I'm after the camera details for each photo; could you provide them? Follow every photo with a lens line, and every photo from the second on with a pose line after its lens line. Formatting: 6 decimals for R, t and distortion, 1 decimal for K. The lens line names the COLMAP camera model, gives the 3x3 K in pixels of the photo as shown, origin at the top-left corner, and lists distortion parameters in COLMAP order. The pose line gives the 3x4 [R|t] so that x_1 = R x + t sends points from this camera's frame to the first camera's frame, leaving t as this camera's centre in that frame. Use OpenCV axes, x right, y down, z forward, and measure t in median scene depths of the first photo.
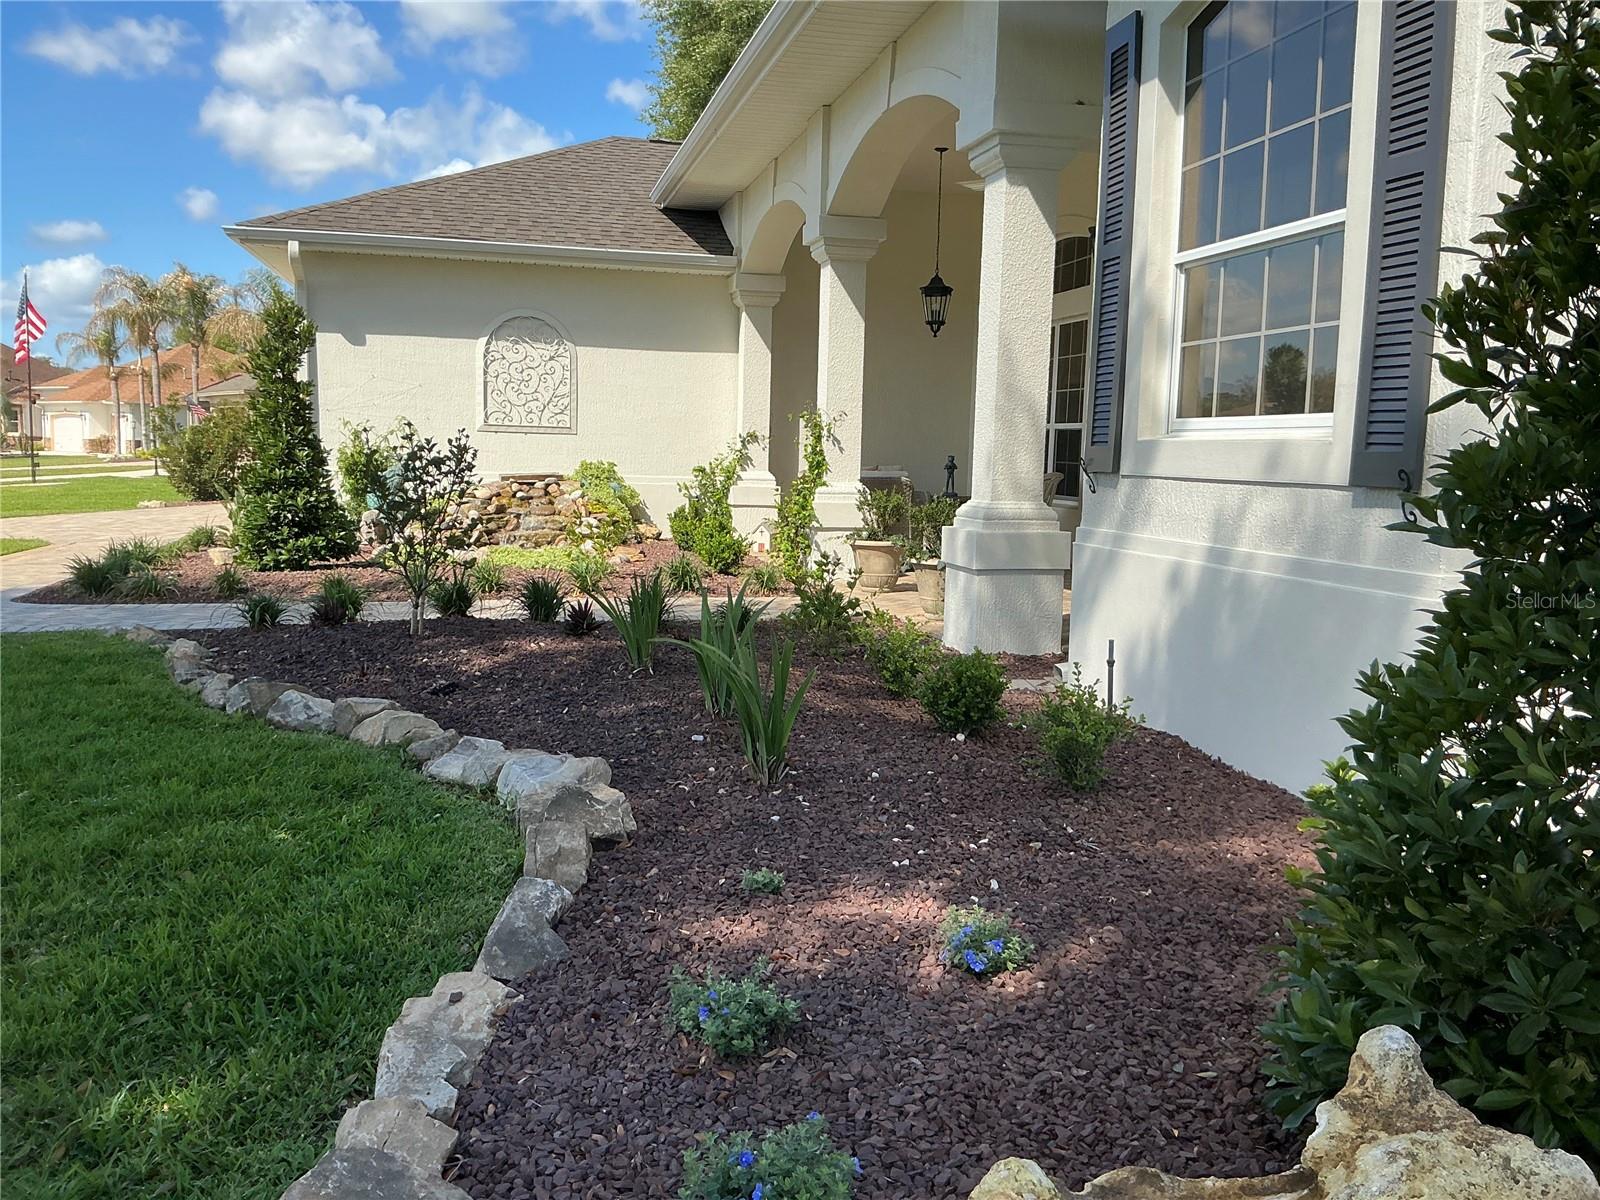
lens RADIAL K [[1312.8, 0, 800.0], [0, 1312.8, 600.0], [0, 0, 1]] dist [0.079681, -0.050749]
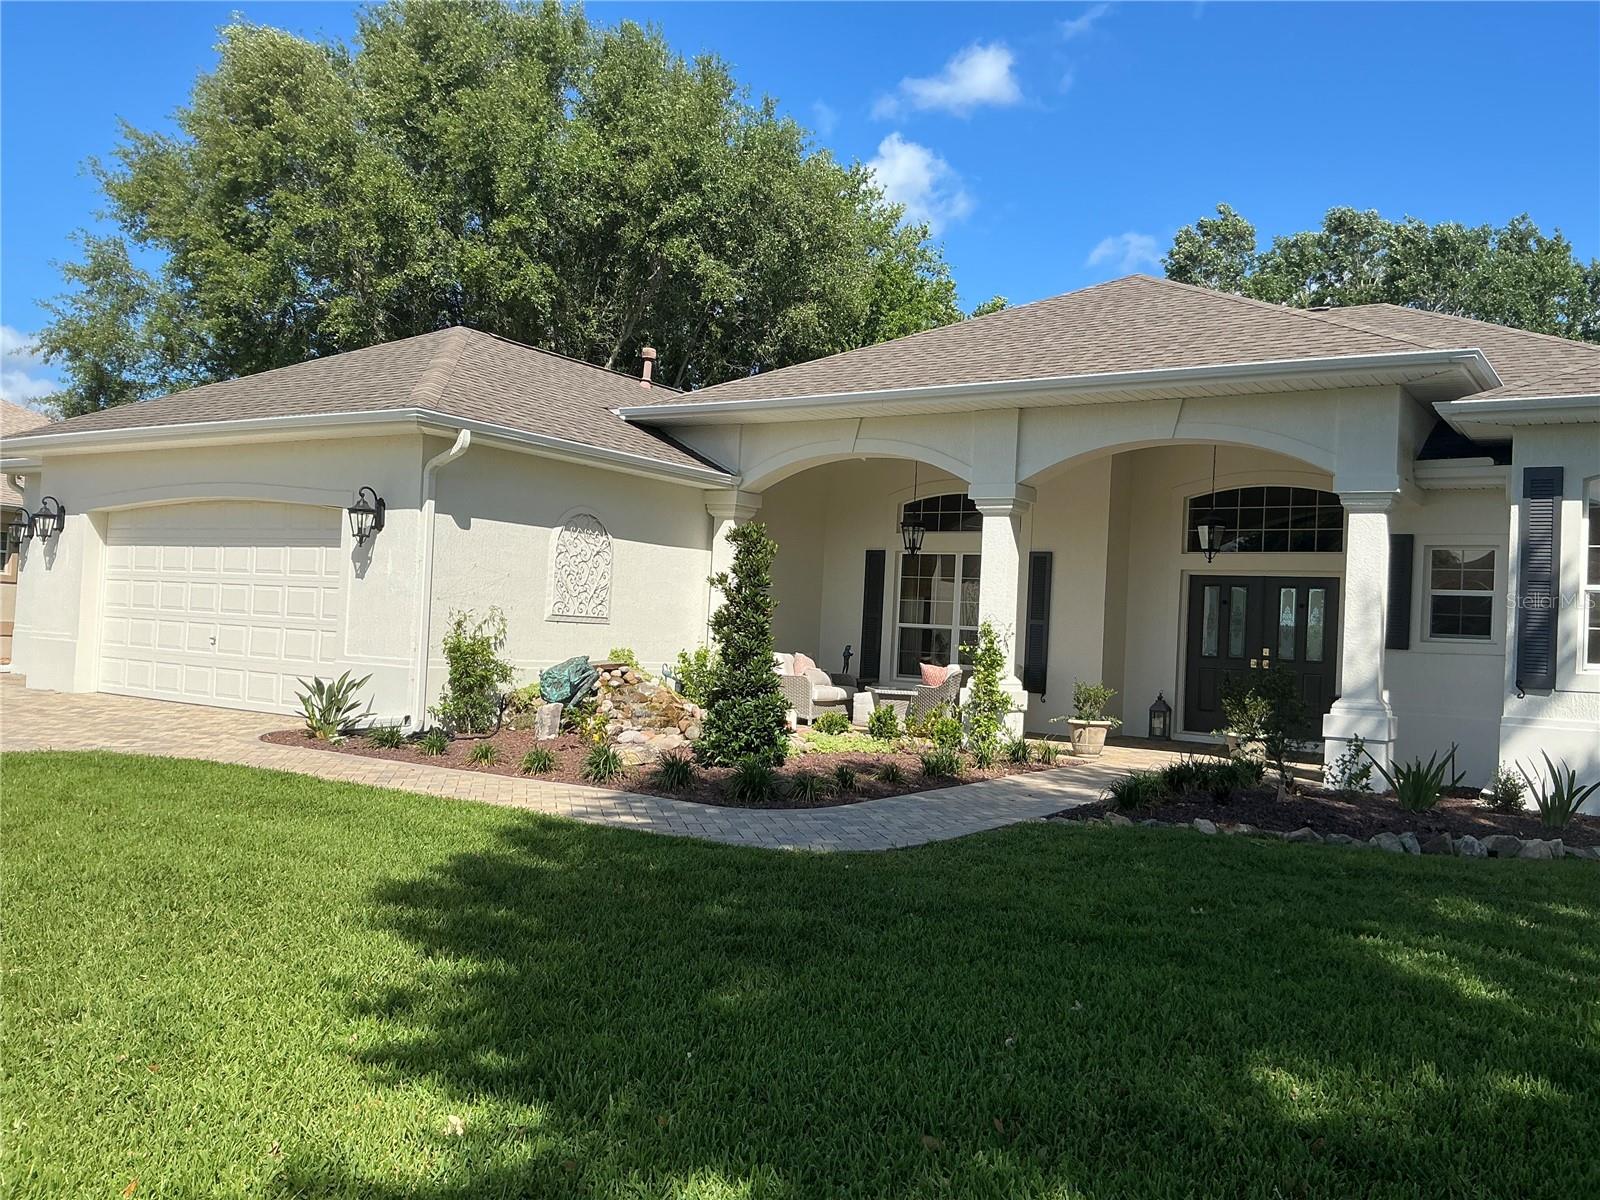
lens RADIAL K [[1311.2, 0, 800.0], [0, 1311.2, 600.0], [0, 0, 1]] dist [0.084497, -0.000613]
pose [[0.740177, 0.029087, 0.671783, -0.780553], [0.043442, 0.994908, -0.090944, -0.042552], [-0.671007, 0.096498, 0.735144, 0.117533]]
